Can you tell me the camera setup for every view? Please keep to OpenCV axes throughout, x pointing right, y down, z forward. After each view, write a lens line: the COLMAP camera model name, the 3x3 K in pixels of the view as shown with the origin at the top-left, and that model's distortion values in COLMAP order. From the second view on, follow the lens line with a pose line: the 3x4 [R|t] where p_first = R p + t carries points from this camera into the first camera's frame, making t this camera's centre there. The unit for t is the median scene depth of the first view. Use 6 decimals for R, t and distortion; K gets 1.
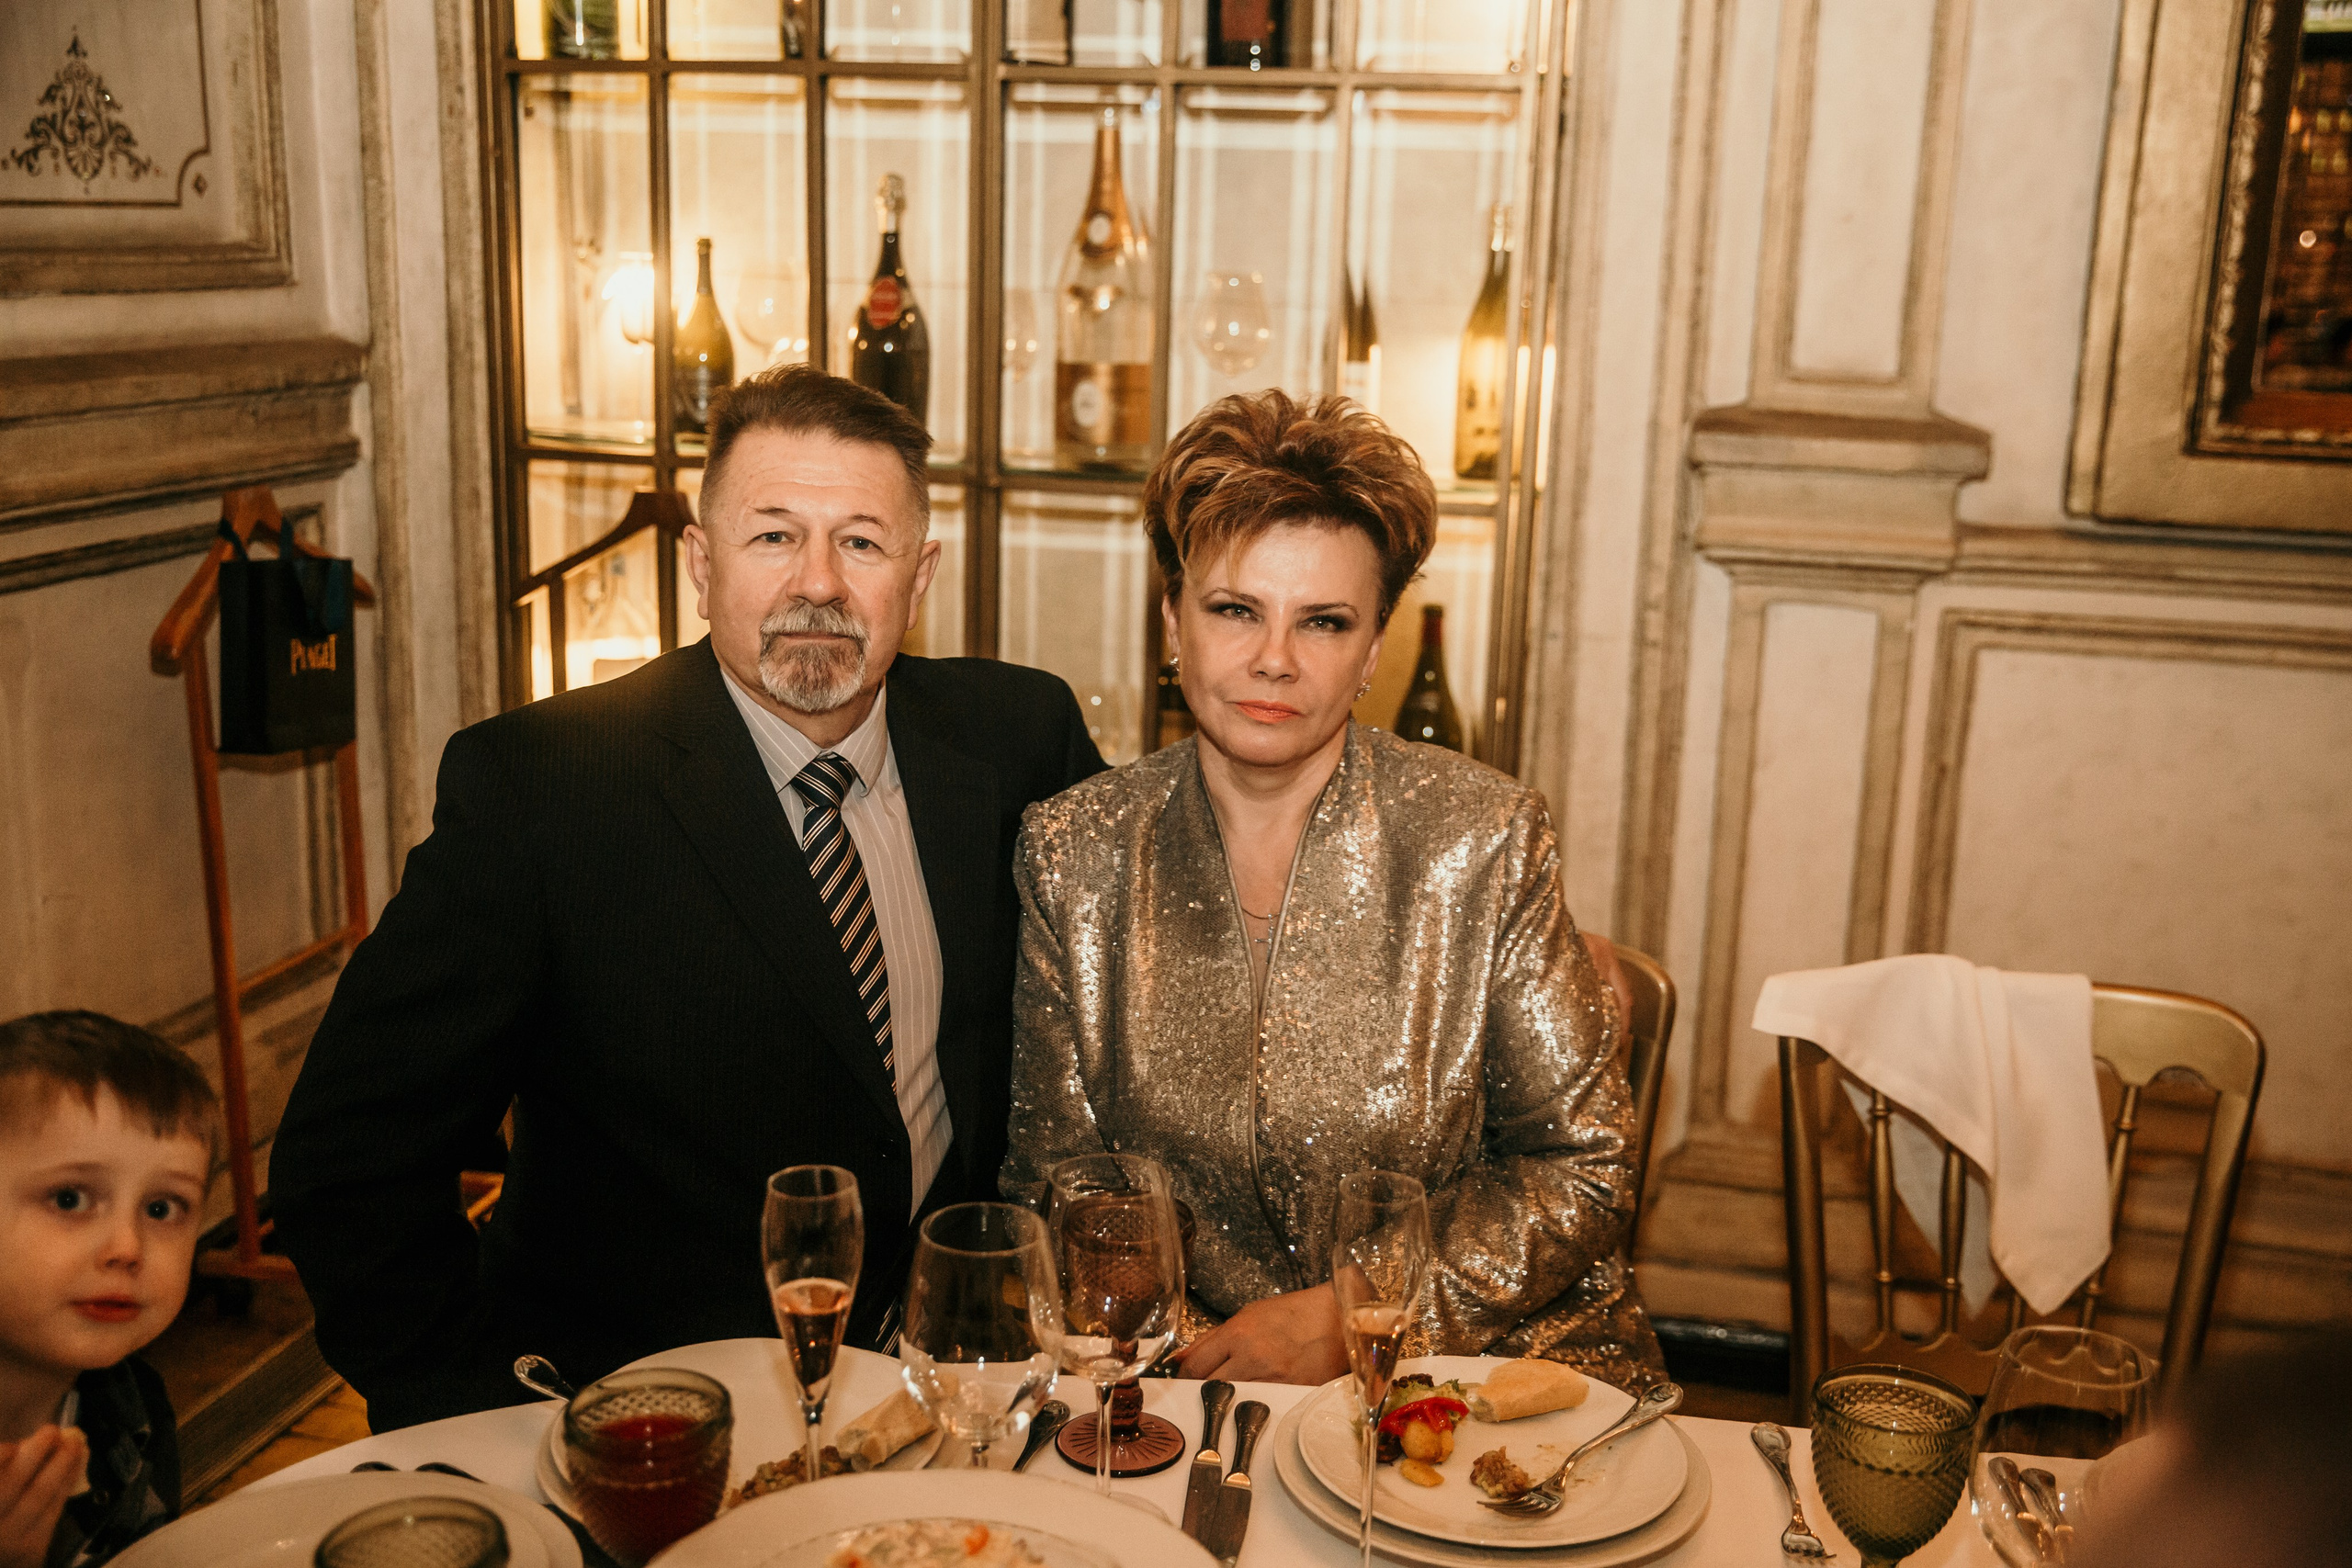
lens RADIAL K [[2432.9, 0, 1176.7], [0, 2432.9, 789.3], [0, 0, 1]] dist [0.018929, 0.000000]
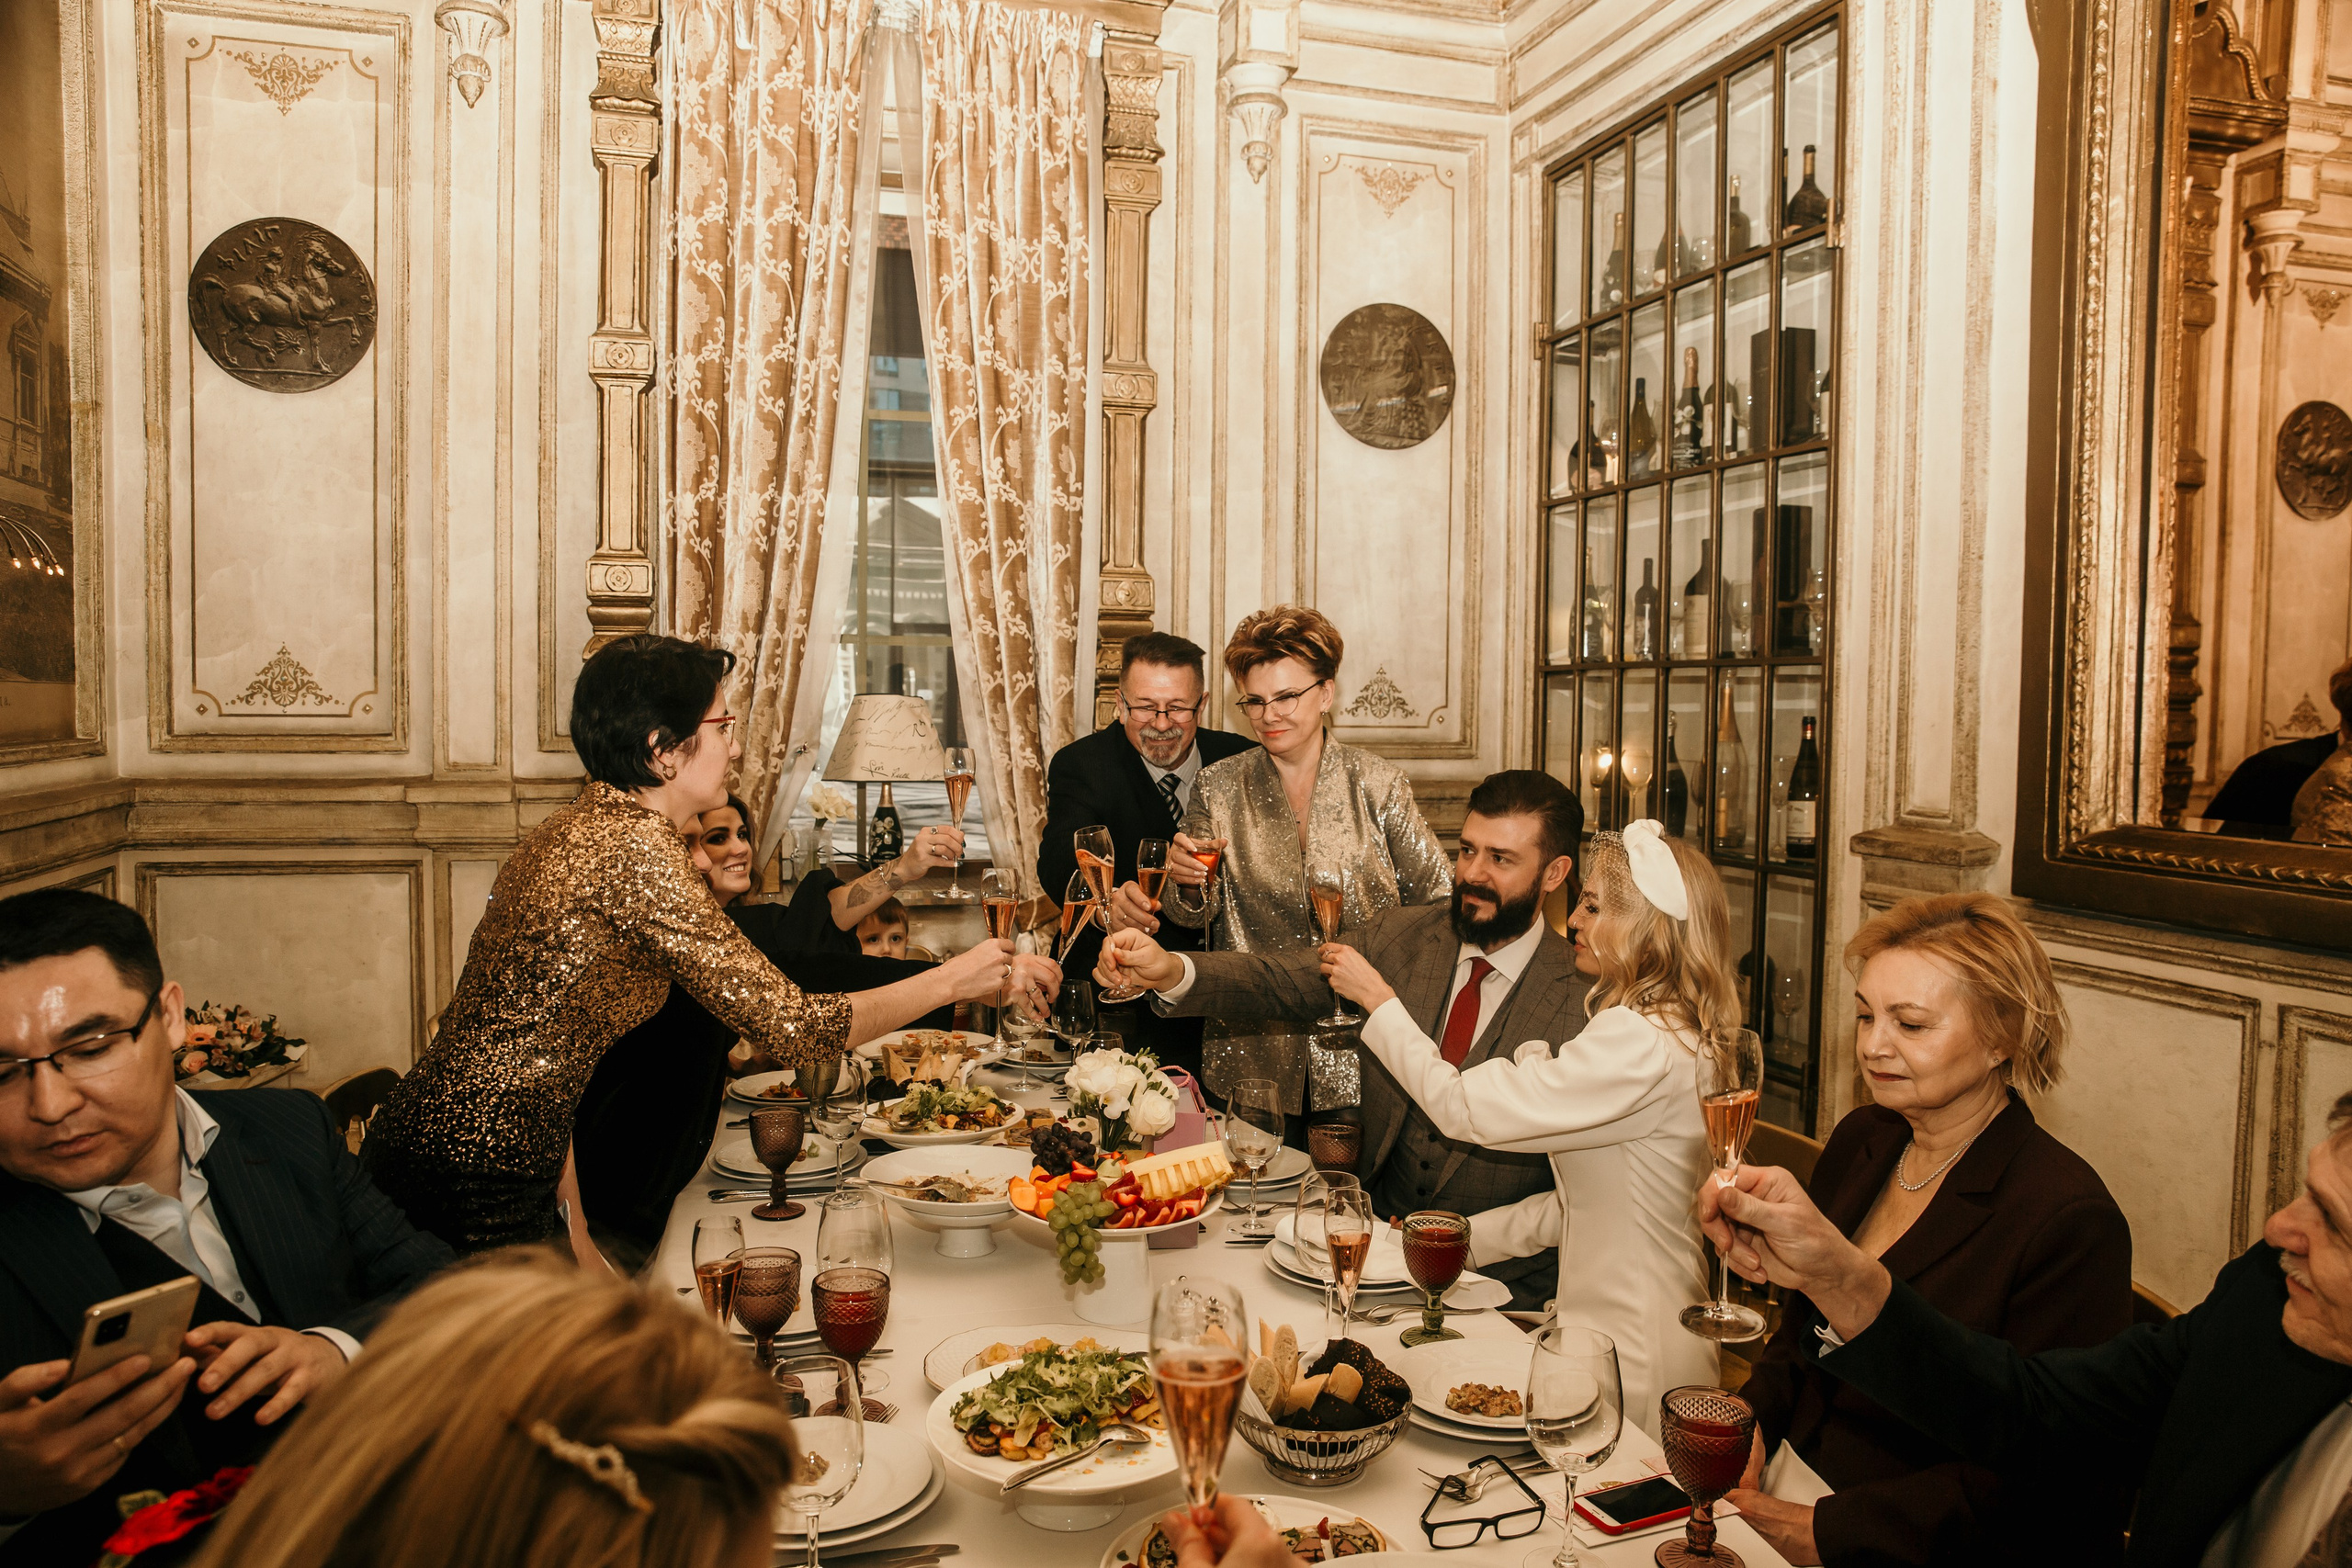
lens RADIAL K [[1590.7, 0, 1172.3], [0, 1590.7, 797.7], [0, 0, 1]] dist [-0.109303, 0.078988]
pose [[0.513501, 0.030003, -0.857564, 0.953528], [-0.196931, 0.976834, -0.083745, 0.029946], [0.835185, 0.211884, 0.507514, -0.067856]]
